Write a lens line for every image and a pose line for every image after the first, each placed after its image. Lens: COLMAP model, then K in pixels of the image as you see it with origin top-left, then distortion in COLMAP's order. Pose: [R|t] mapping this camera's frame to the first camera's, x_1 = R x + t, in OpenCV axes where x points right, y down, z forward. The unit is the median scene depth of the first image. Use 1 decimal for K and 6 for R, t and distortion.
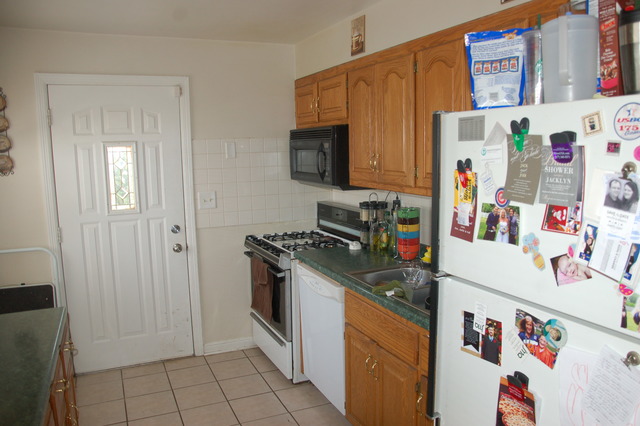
lens RADIAL K [[509.4, 0, 319.9], [0, 509.4, 214.0], [0, 0, 1]] dist [-0.064742, -0.012865]
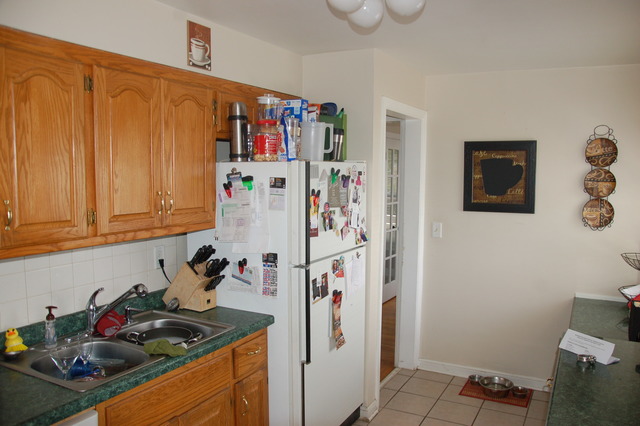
lens RADIAL K [[509.4, 0, 320.0], [0, 509.4, 212.1], [0, 0, 1]] dist [-0.064742, -0.012865]
pose [[-0.602033, -0.058644, 0.796315, -1.191571], [0.102005, 0.983479, 0.149545, -0.312829], [-0.791929, 0.171259, -0.586105, 2.182104]]
